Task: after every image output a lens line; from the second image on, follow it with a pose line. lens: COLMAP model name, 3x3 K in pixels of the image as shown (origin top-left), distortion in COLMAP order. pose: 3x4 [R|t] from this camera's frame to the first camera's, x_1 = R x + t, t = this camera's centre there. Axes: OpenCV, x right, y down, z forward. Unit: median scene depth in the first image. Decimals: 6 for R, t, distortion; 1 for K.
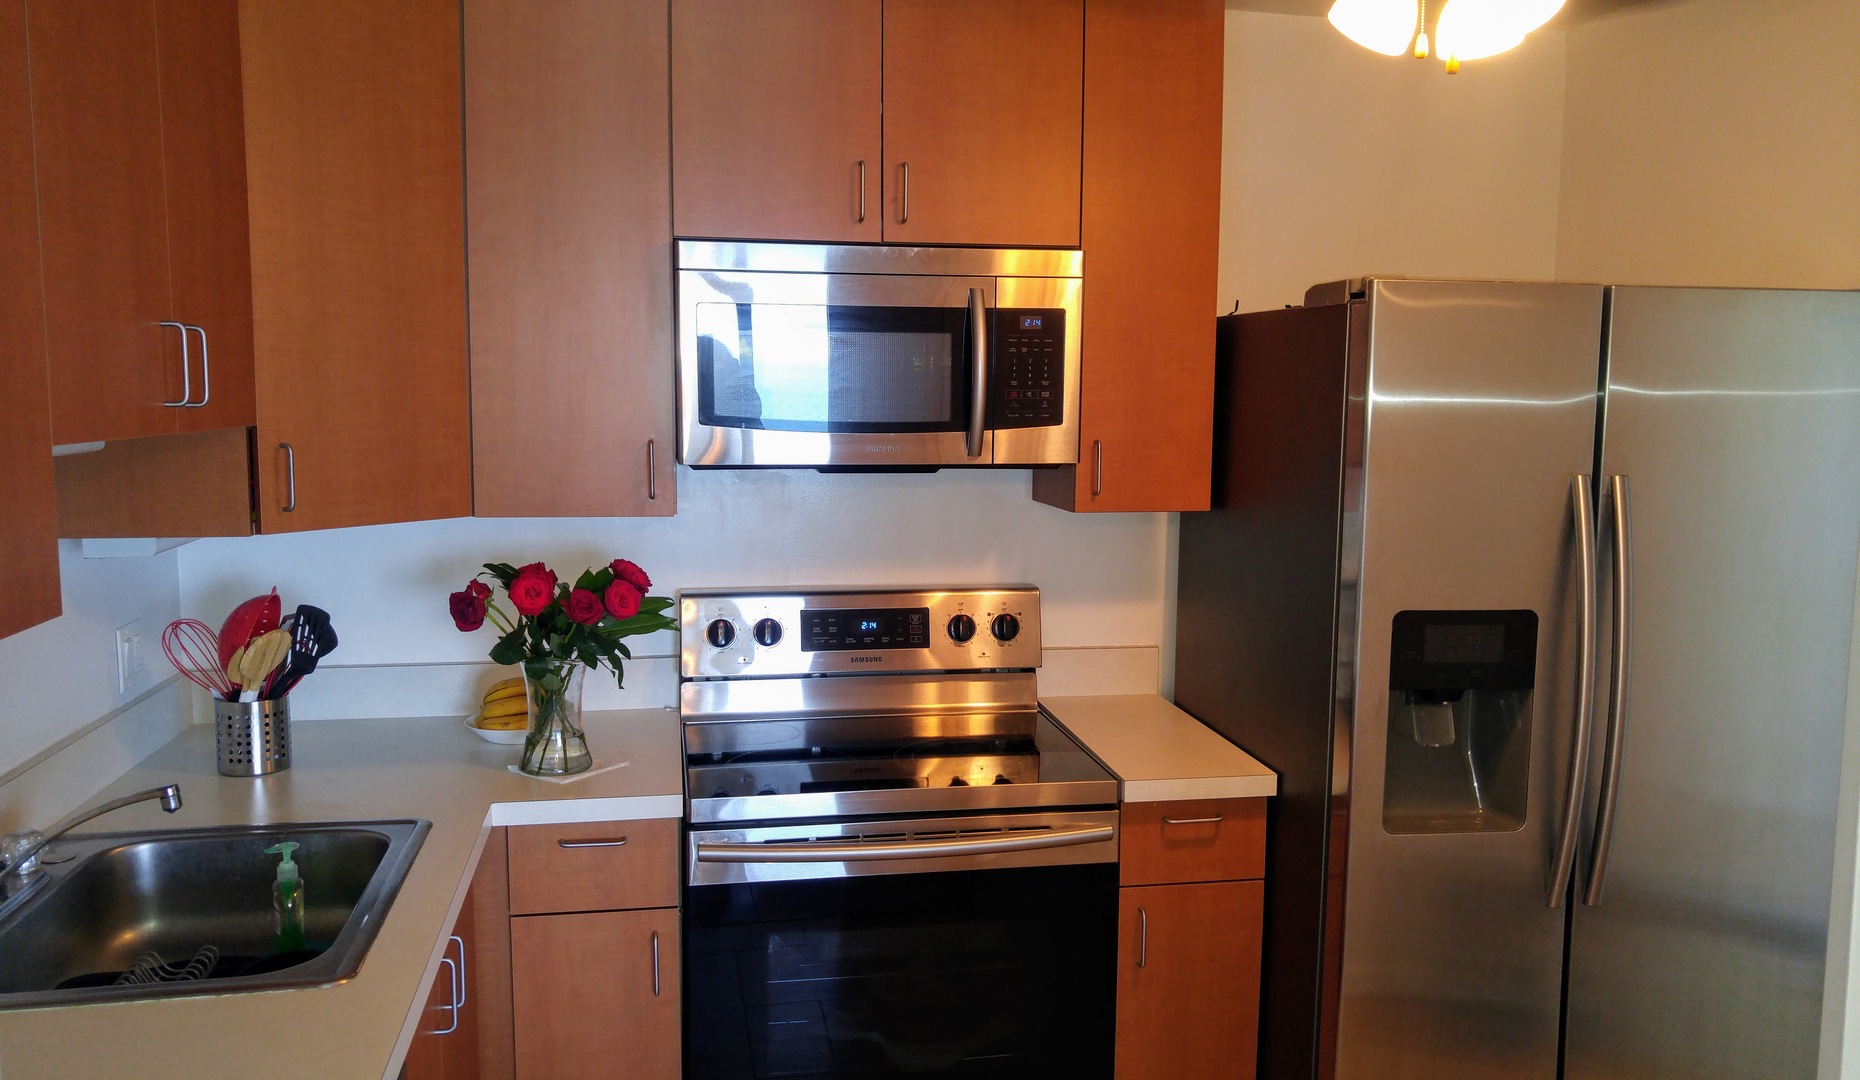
lens RADIAL K [[1476.2, 0, 930.0], [0, 1476.2, 540.0], [0, 0, 1]] dist [-0.060927, -0.001085]
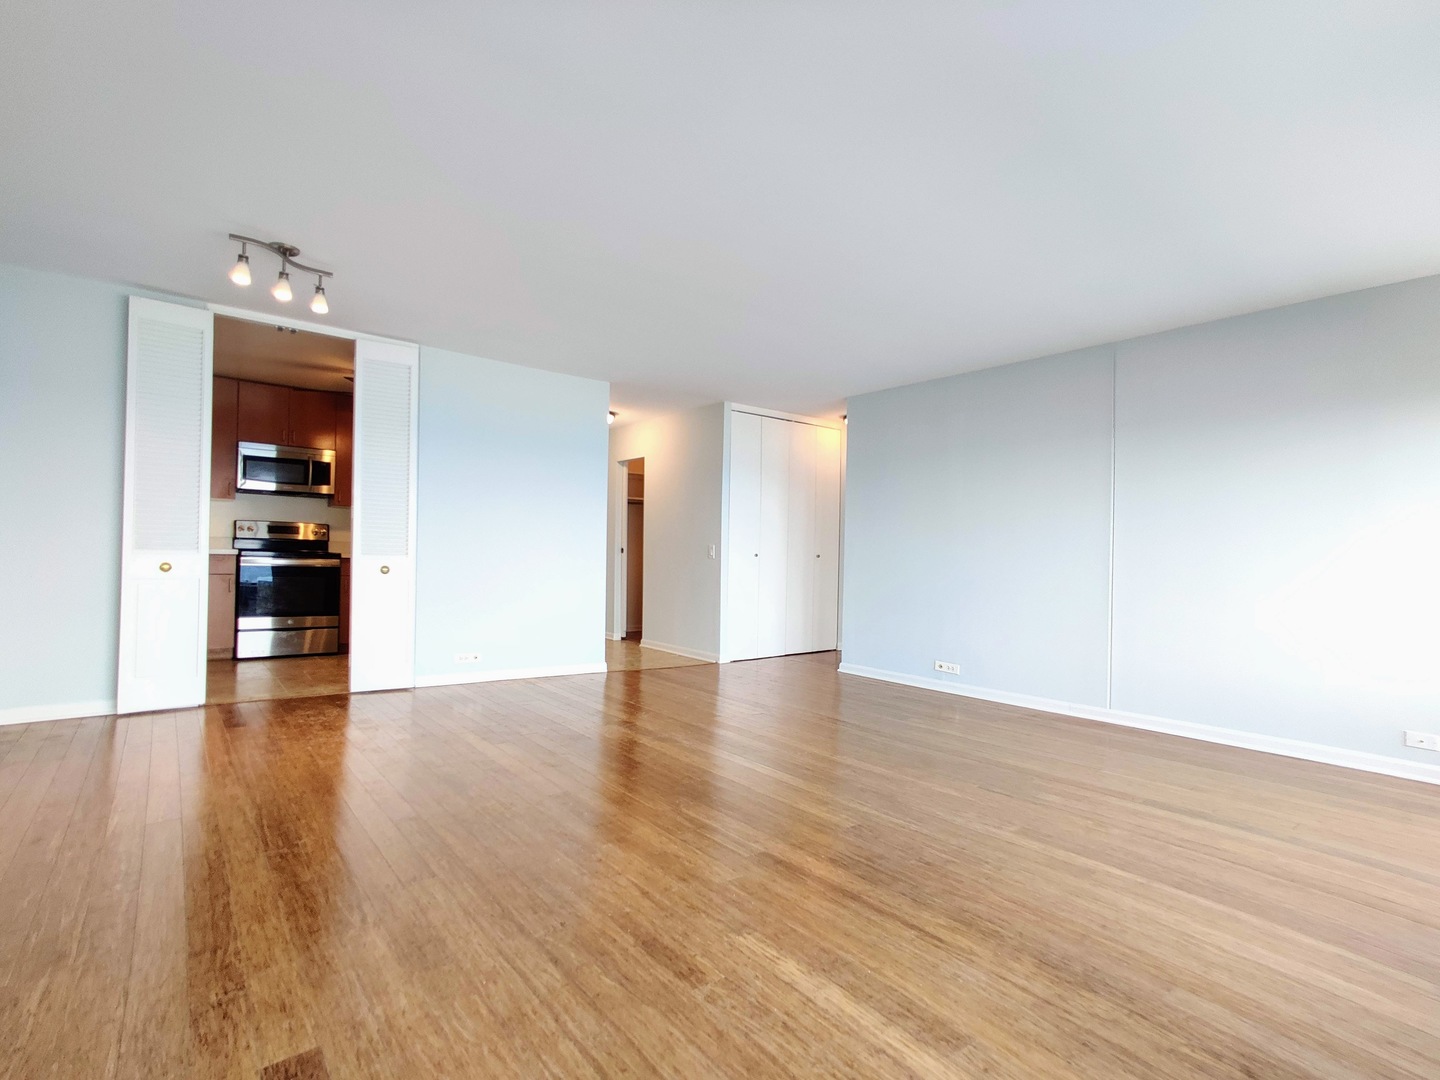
lens RADIAL K [[718.8, 0, 720.0], [0, 718.8, 540.0], [0, 0, 1]] dist [0.016018, -0.000317]
pose [[0.891474, 0.015005, 0.452824, 0.164331], [0.036059, 0.993931, -0.103925, 0.407821], [-0.451635, 0.108975, 0.885522, -1.735245]]
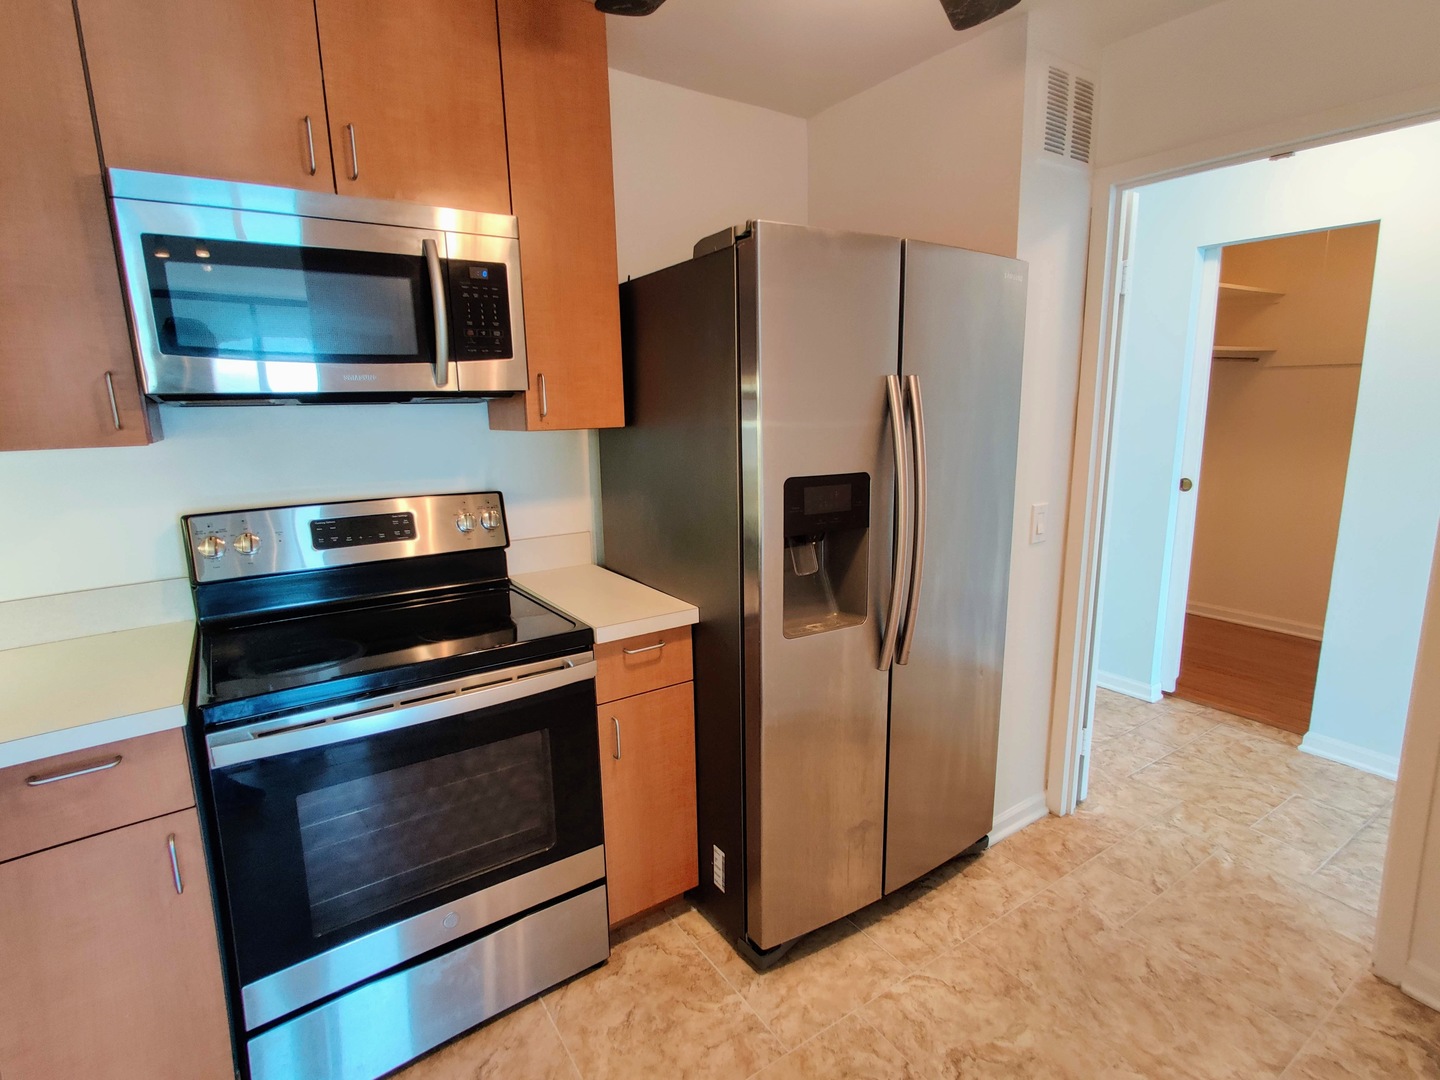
lens RADIAL K [[733.8, 0, 720.0], [0, 733.8, 540.0], [0, 0, 1]] dist [-0.040243, 0.056700]
pose [[0.925233, -0.105241, 0.364511, 0.009112], [0.074887, 0.992515, 0.096471, 0.031267], [-0.371935, -0.061961, 0.926189, 0.350740]]
